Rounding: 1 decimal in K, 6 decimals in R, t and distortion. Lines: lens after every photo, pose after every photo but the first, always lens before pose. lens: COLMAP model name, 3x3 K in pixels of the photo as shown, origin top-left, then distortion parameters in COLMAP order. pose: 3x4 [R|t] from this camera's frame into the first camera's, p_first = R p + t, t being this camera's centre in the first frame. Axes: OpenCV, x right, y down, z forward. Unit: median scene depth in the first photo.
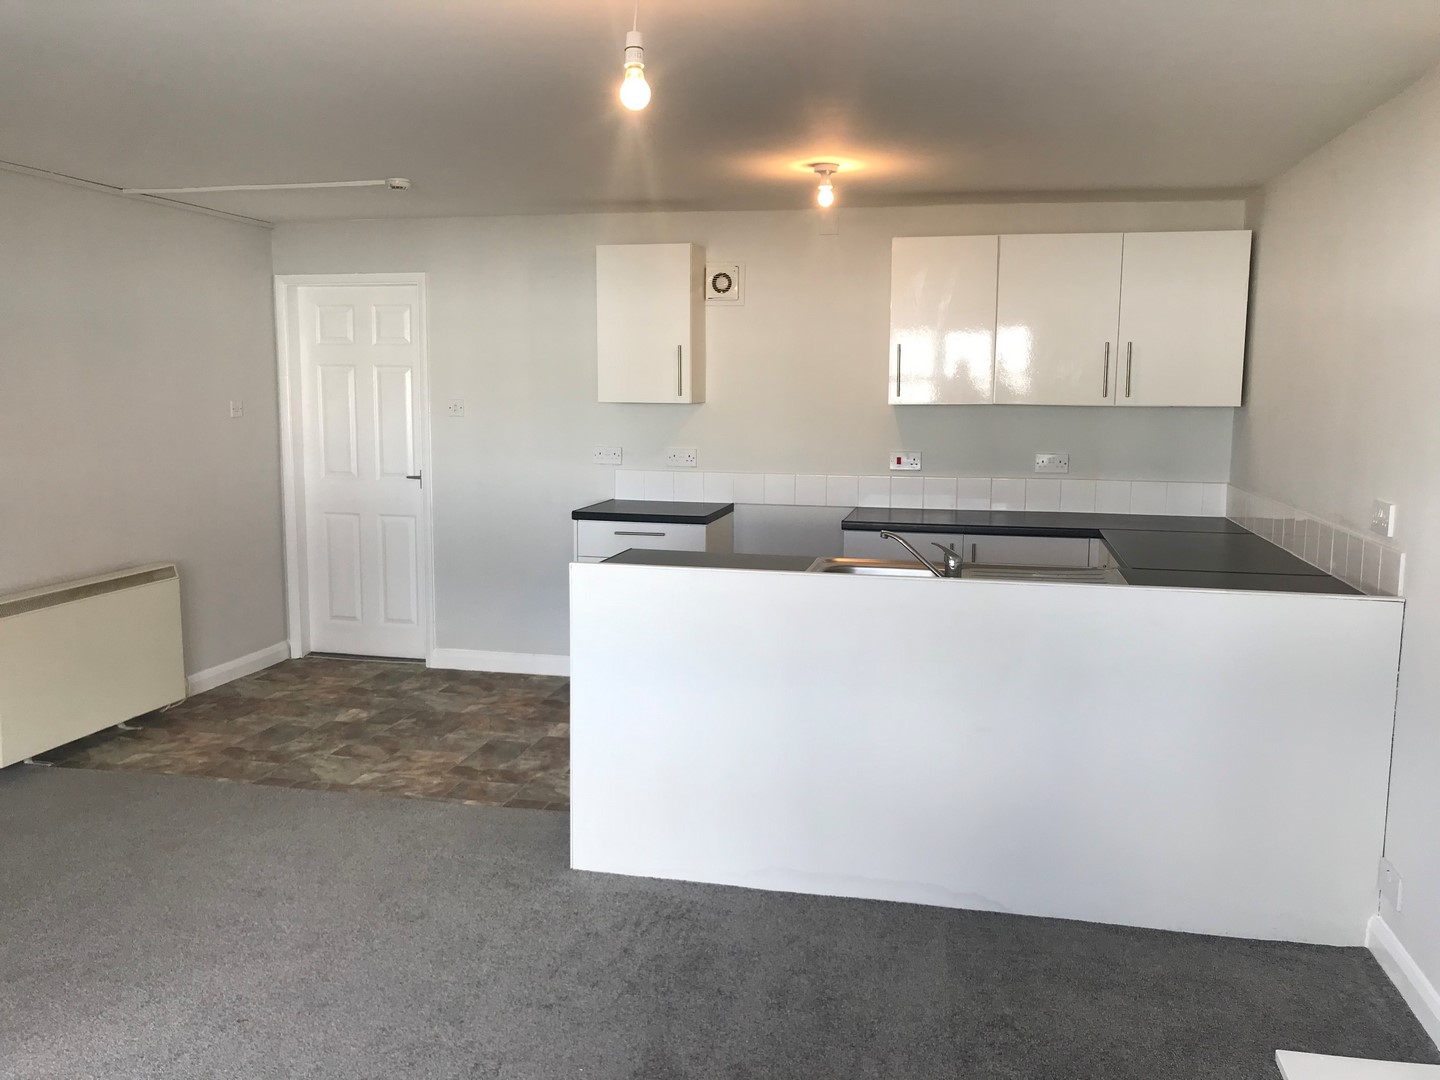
lens RADIAL K [[1181.3, 0, 720.0], [0, 1181.3, 540.0], [0, 0, 1]] dist [0.005364, 0.006327]
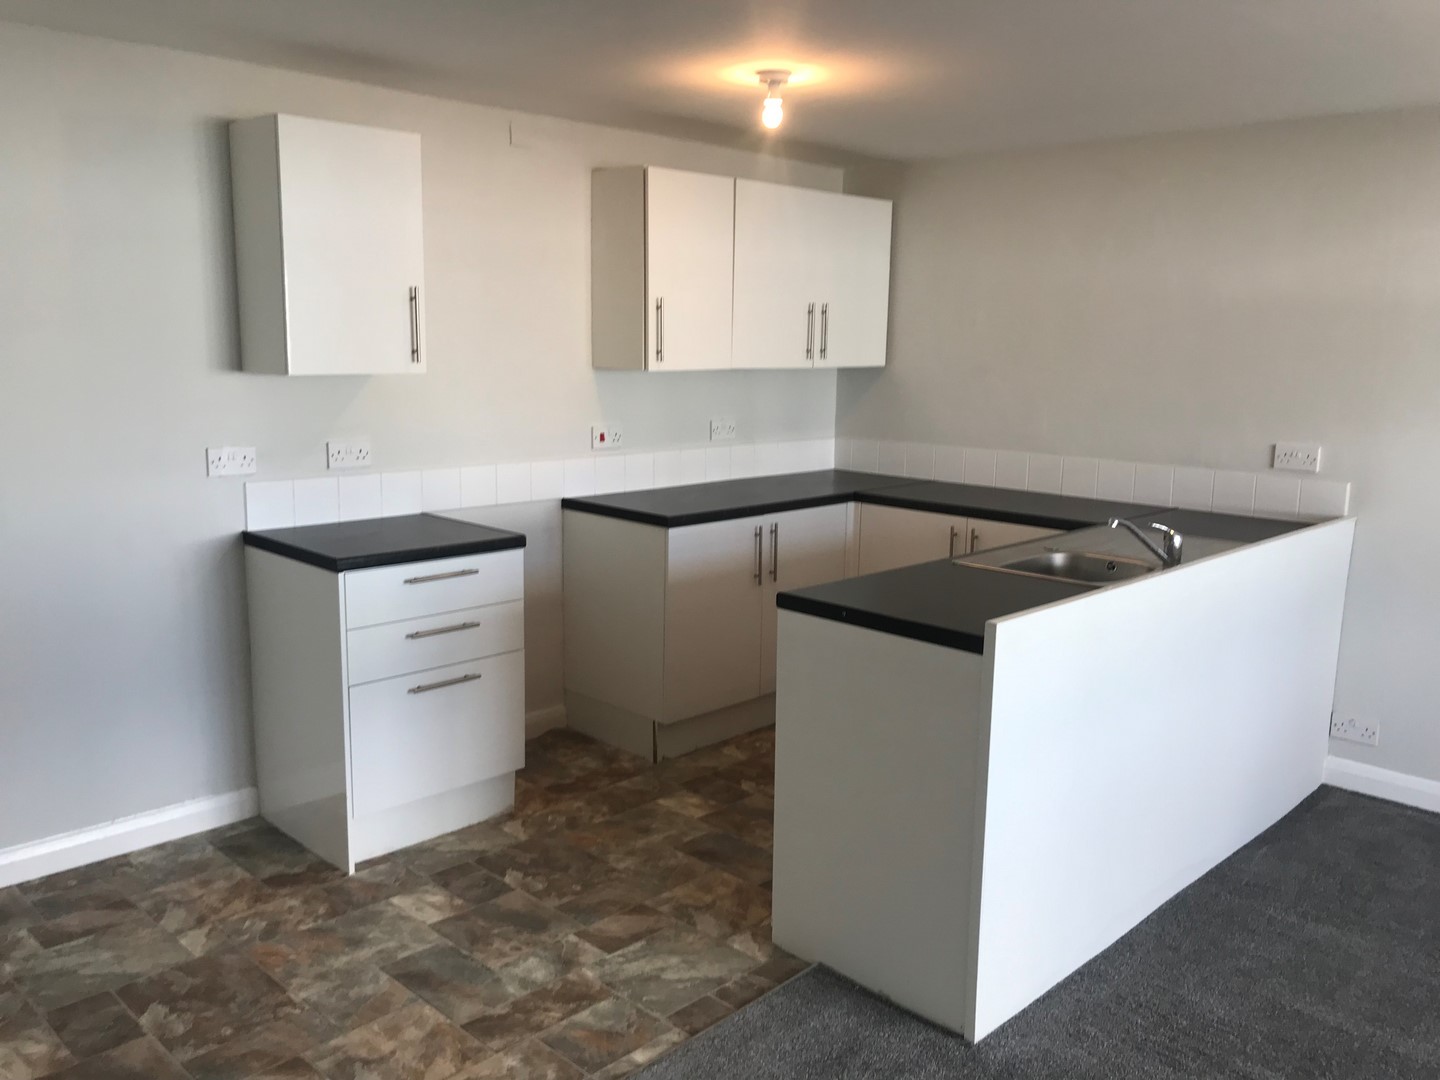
lens RADIAL K [[1181.3, 0, 720.0], [0, 1181.3, 540.0], [0, 0, 1]] dist [0.005364, 0.006327]
pose [[0.534264, -0.143068, 0.833123, -0.553473], [0.097363, 0.989429, 0.107473, -0.084712], [-0.839692, 0.023697, 0.542546, 0.532112]]
